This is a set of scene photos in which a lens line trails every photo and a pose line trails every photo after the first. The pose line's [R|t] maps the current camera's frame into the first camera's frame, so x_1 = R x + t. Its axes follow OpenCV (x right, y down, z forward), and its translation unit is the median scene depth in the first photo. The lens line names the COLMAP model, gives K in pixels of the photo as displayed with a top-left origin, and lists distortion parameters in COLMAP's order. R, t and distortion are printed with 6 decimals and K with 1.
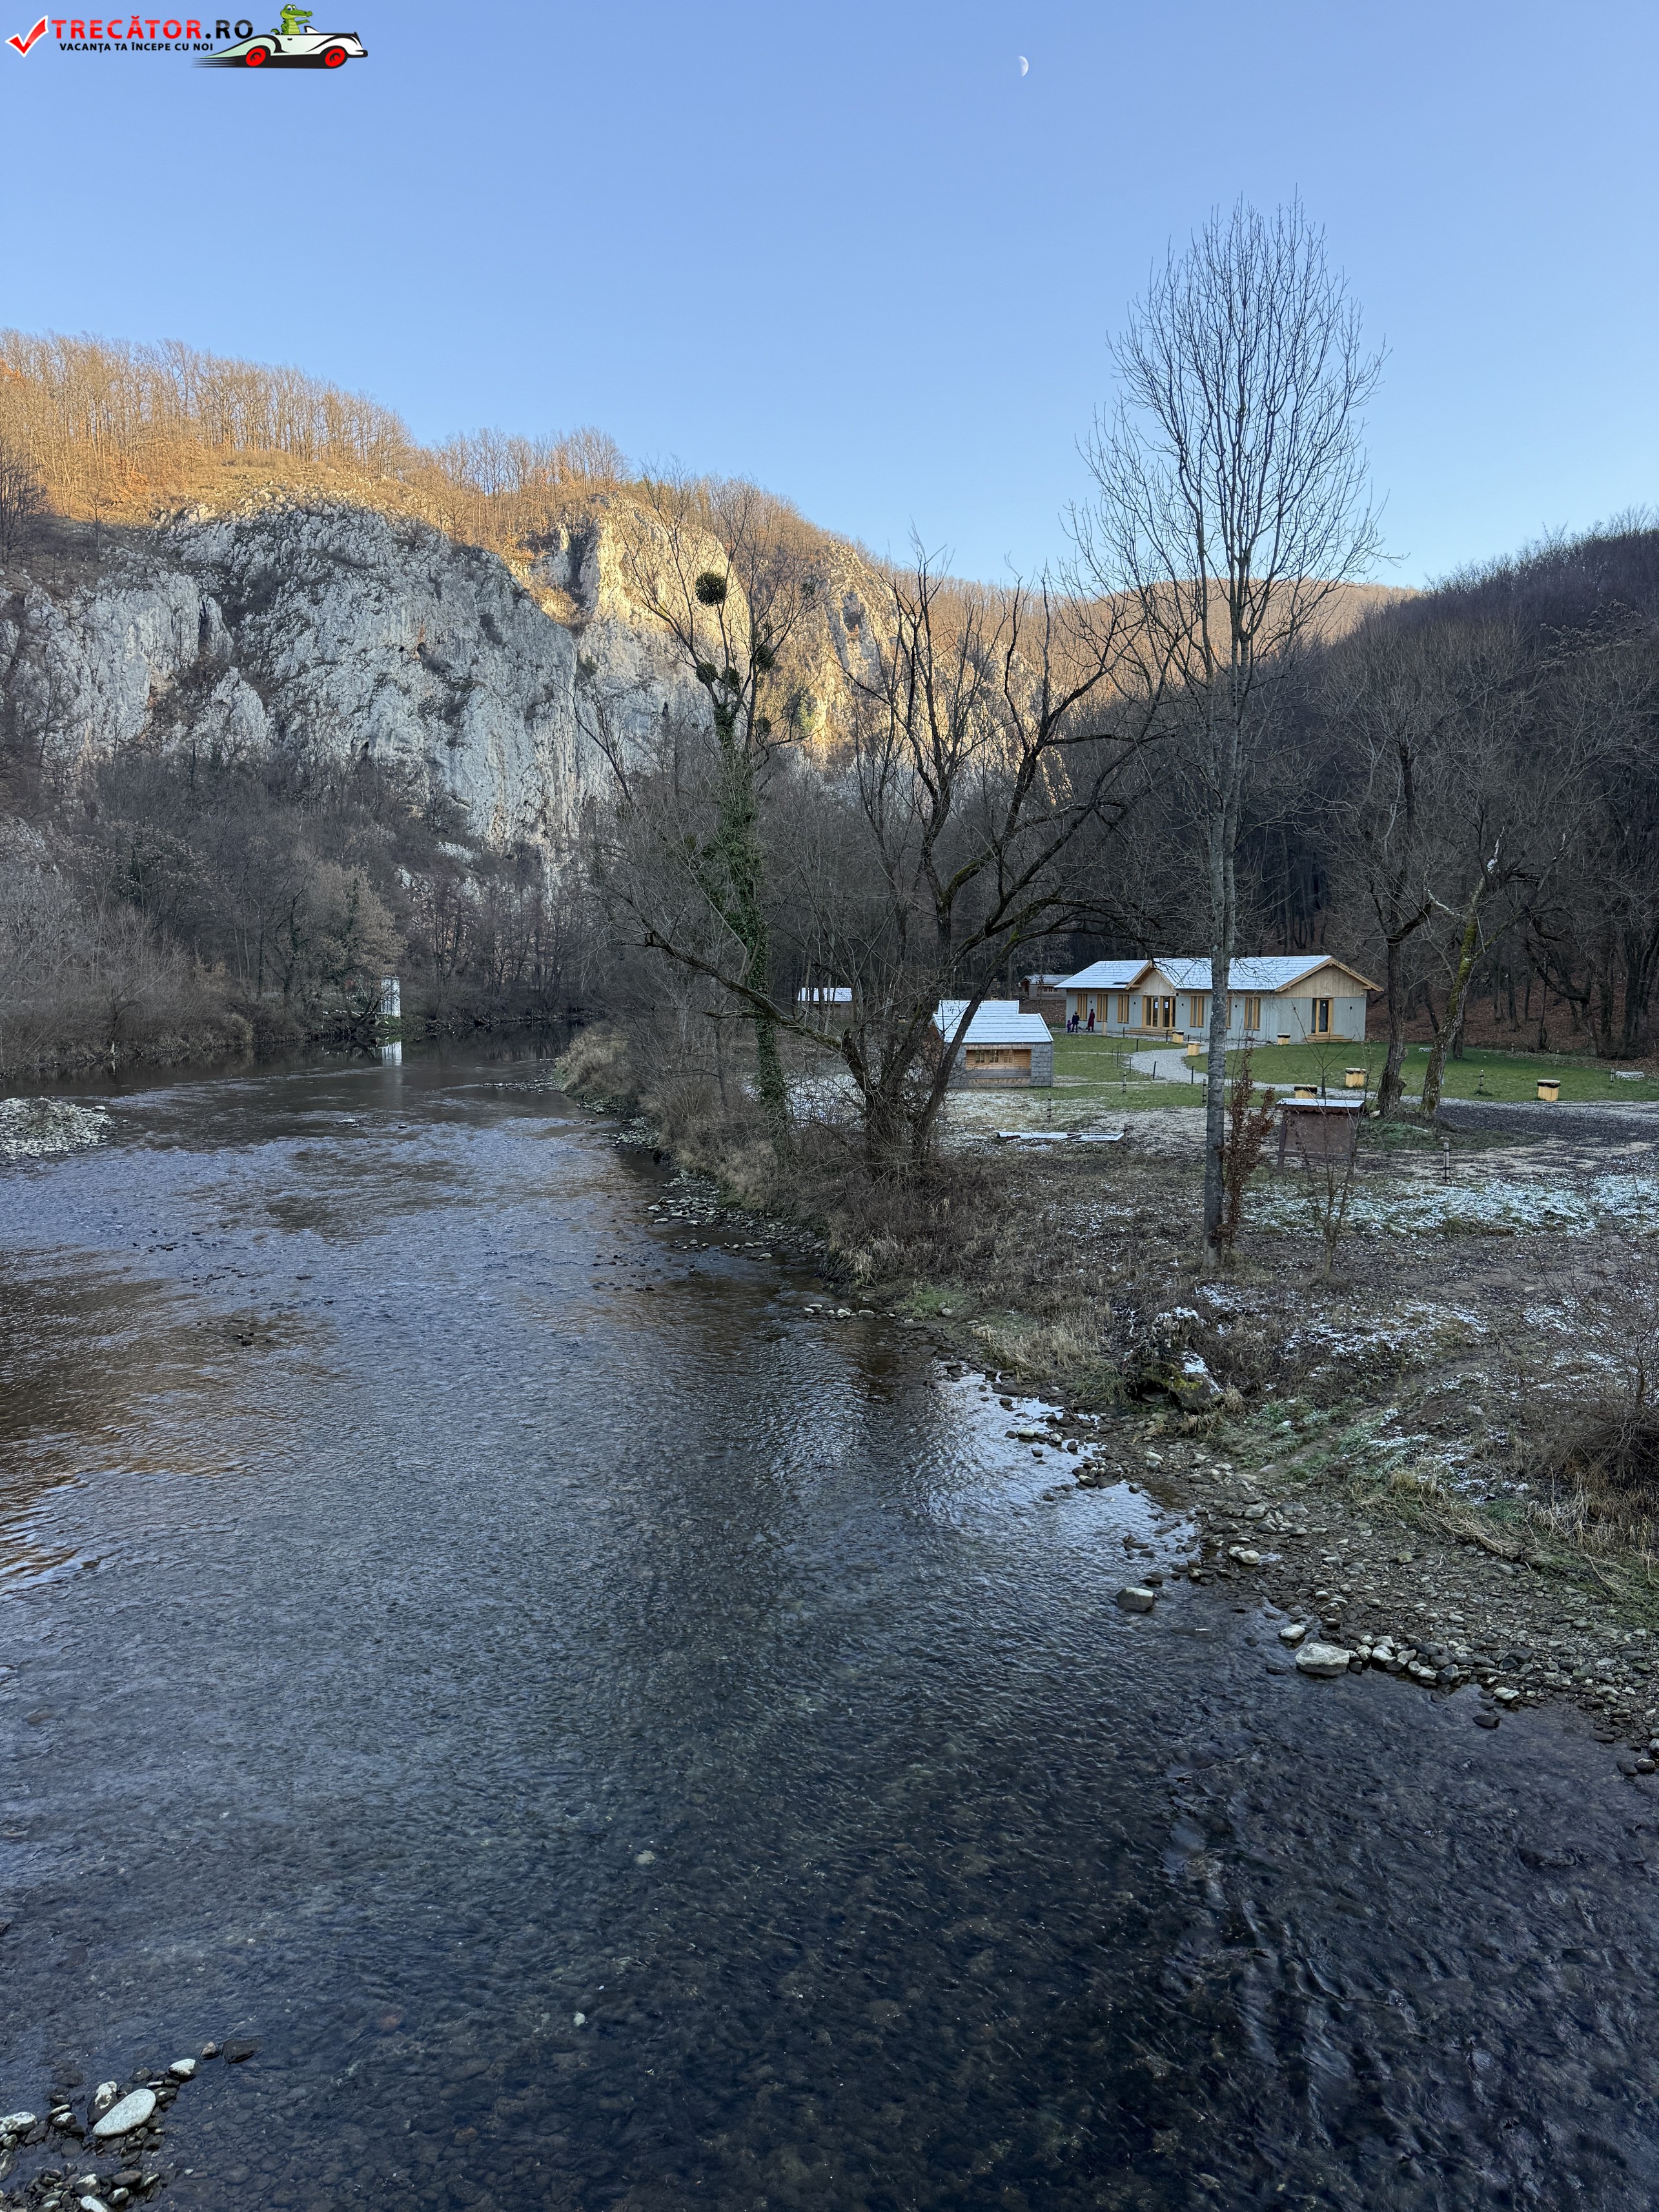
lens RADIAL K [[1536.7, 0, 829.5], [0, 1536.7, 1106.0], [0, 0, 1]] dist [0.120768, -0.206520]
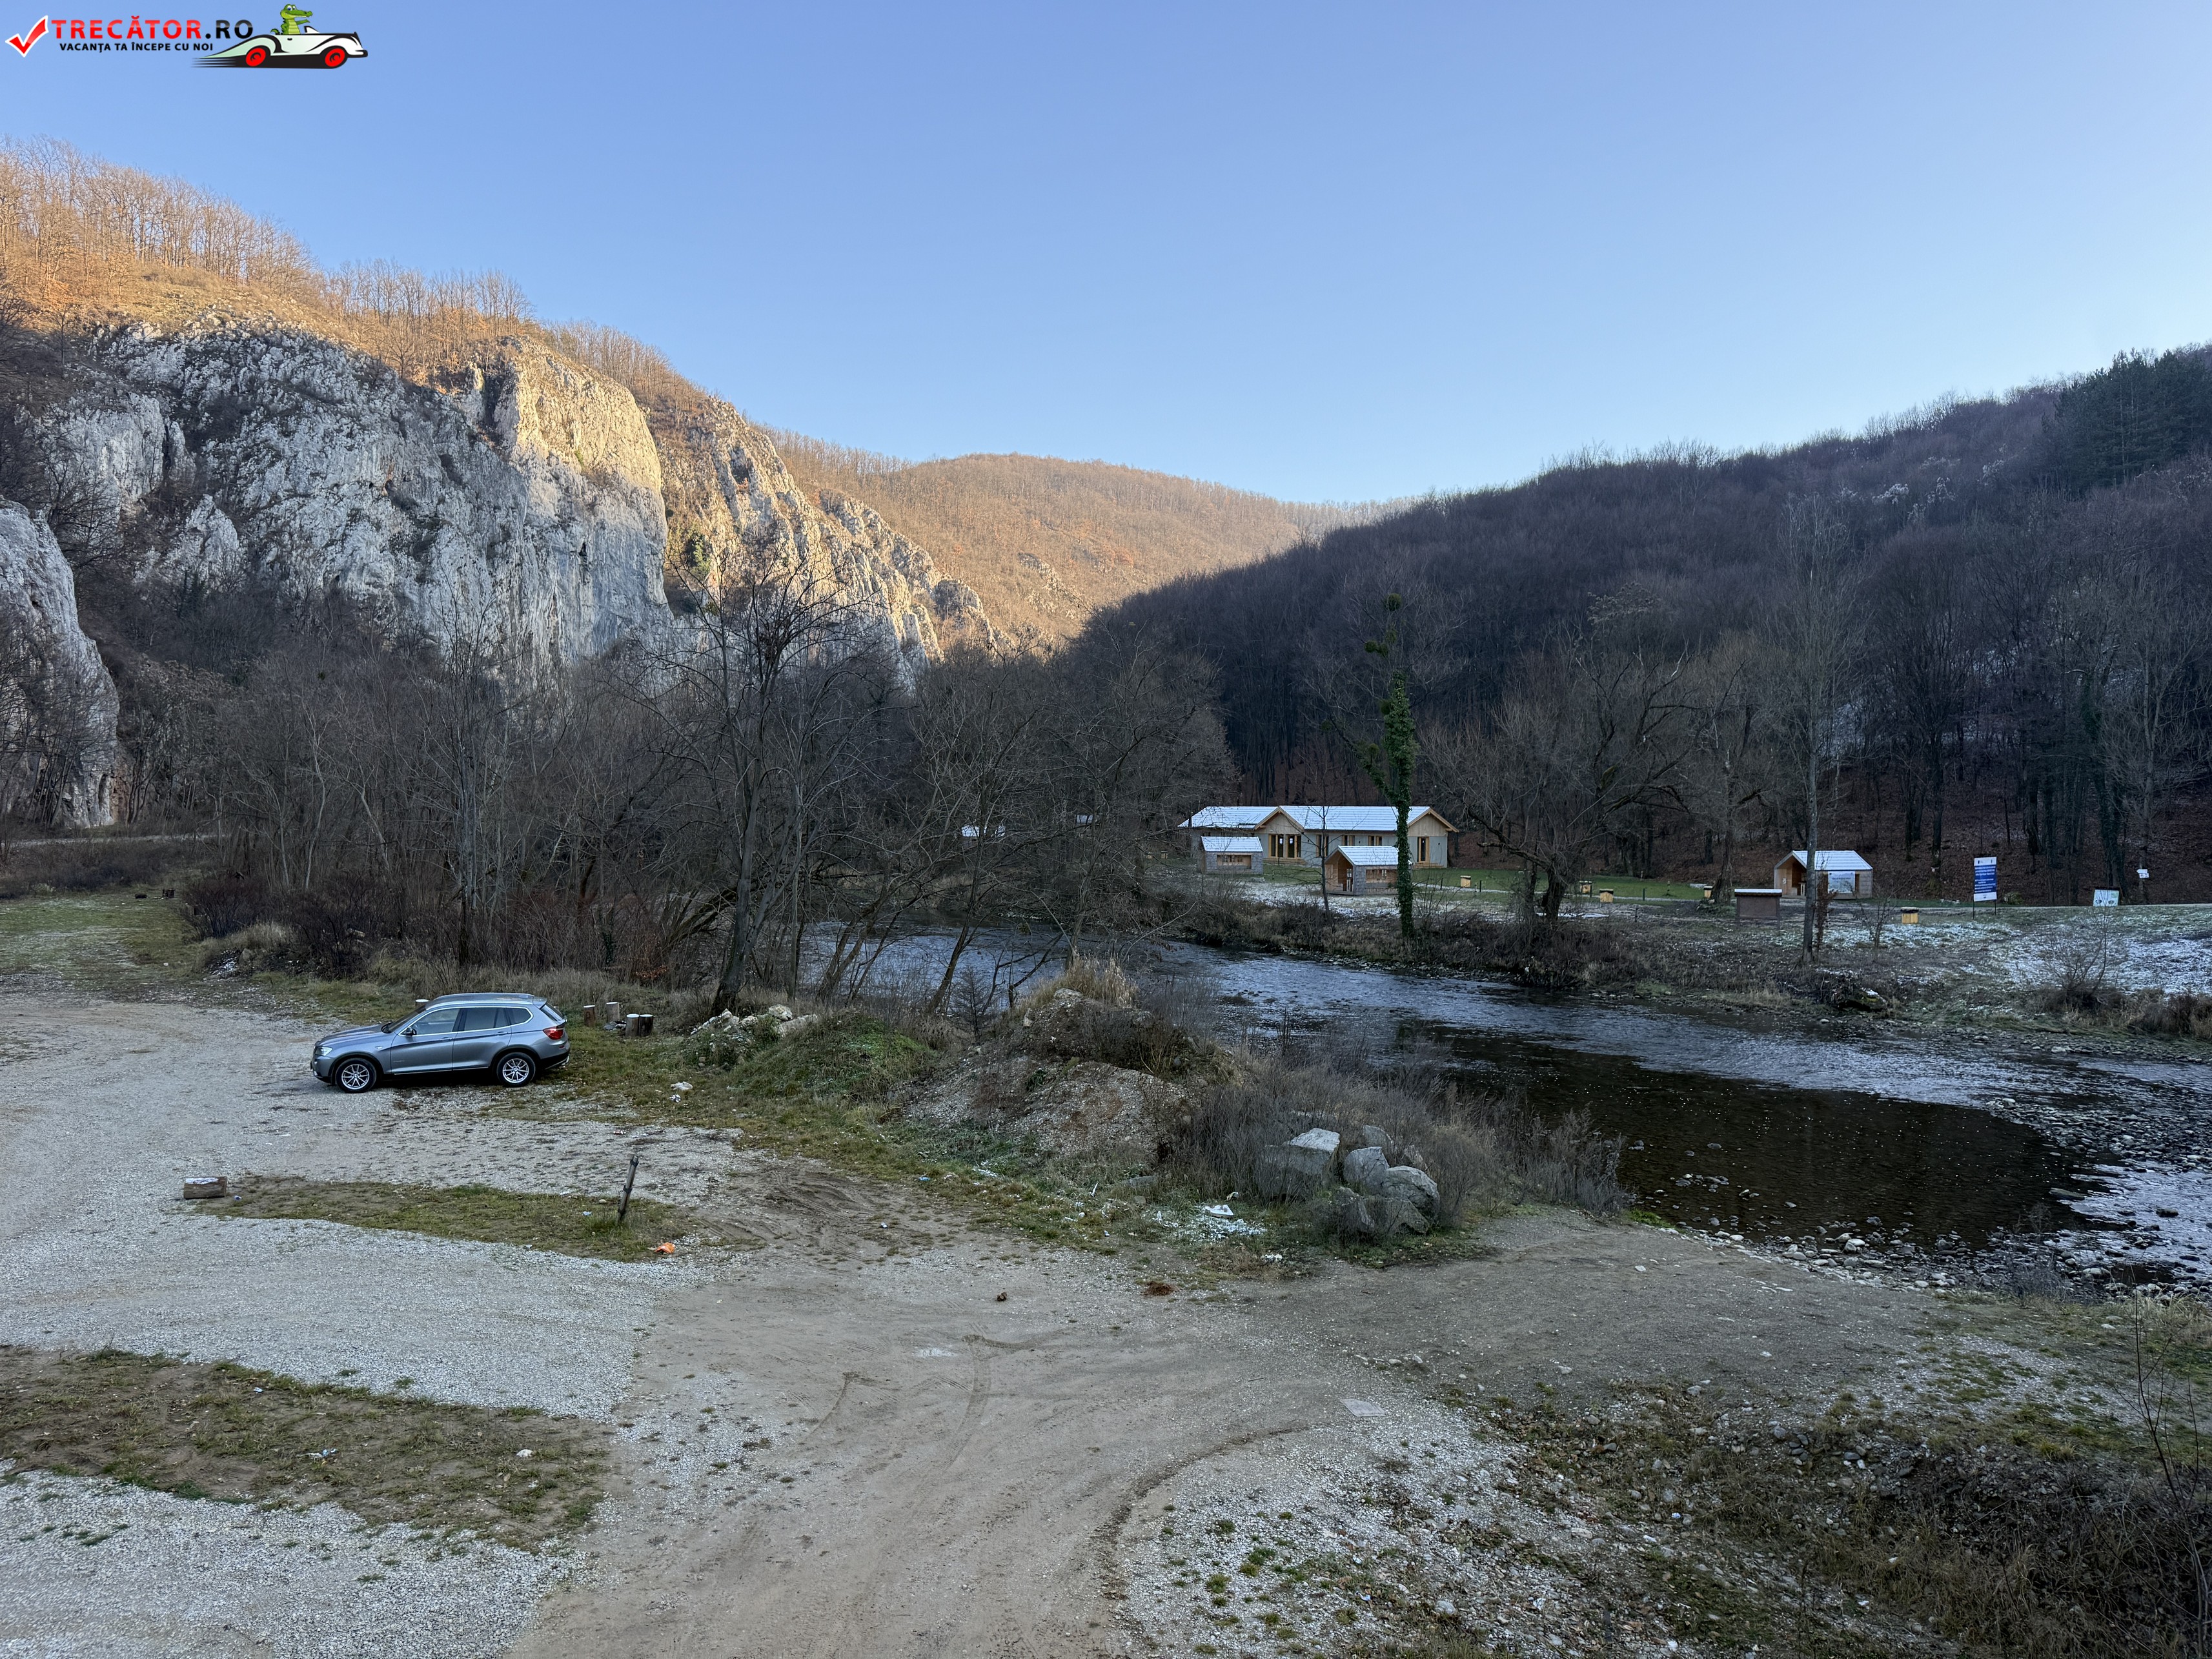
lens RADIAL K [[1552.6, 0, 1106.0], [0, 1552.6, 829.5], [0, 0, 1]] dist [0.031585, -0.025819]
pose [[0.942235, 0.003289, 0.334936, -0.165589], [0.020565, 0.997497, -0.067649, 0.004858], [-0.334321, 0.070629, 0.939809, -0.085074]]
